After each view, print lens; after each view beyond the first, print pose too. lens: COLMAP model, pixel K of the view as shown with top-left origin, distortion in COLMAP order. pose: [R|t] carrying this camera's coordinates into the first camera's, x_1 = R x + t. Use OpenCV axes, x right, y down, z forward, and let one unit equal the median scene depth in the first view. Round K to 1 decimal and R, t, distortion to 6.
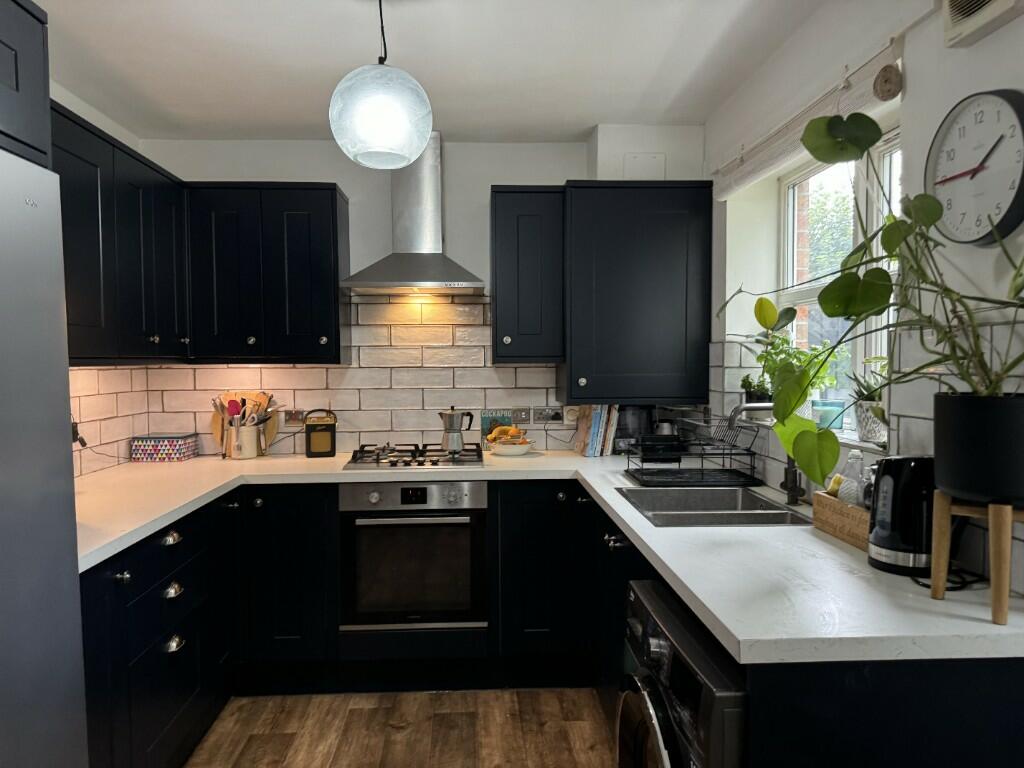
lens RADIAL K [[714.2, 0, 512.0], [0, 714.2, 384.0], [0, 0, 1]] dist [0.089088, -0.107071]
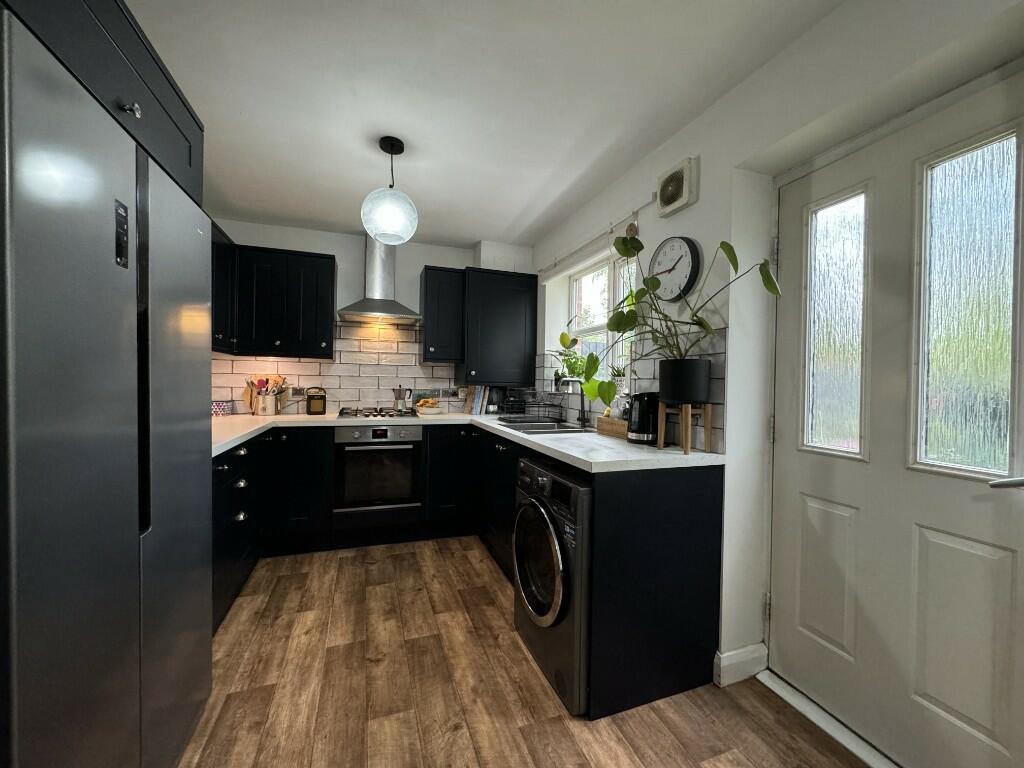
lens RADIAL K [[406.1, 0, 512.0], [0, 406.1, 384.0], [0, 0, 1]] dist [-0.001998, -0.000161]
pose [[0.958015, 0.019865, 0.286028, -0.112924], [-0.010732, 0.999382, -0.033464, 0.063259], [-0.286516, 0.028989, 0.957637, -0.051866]]
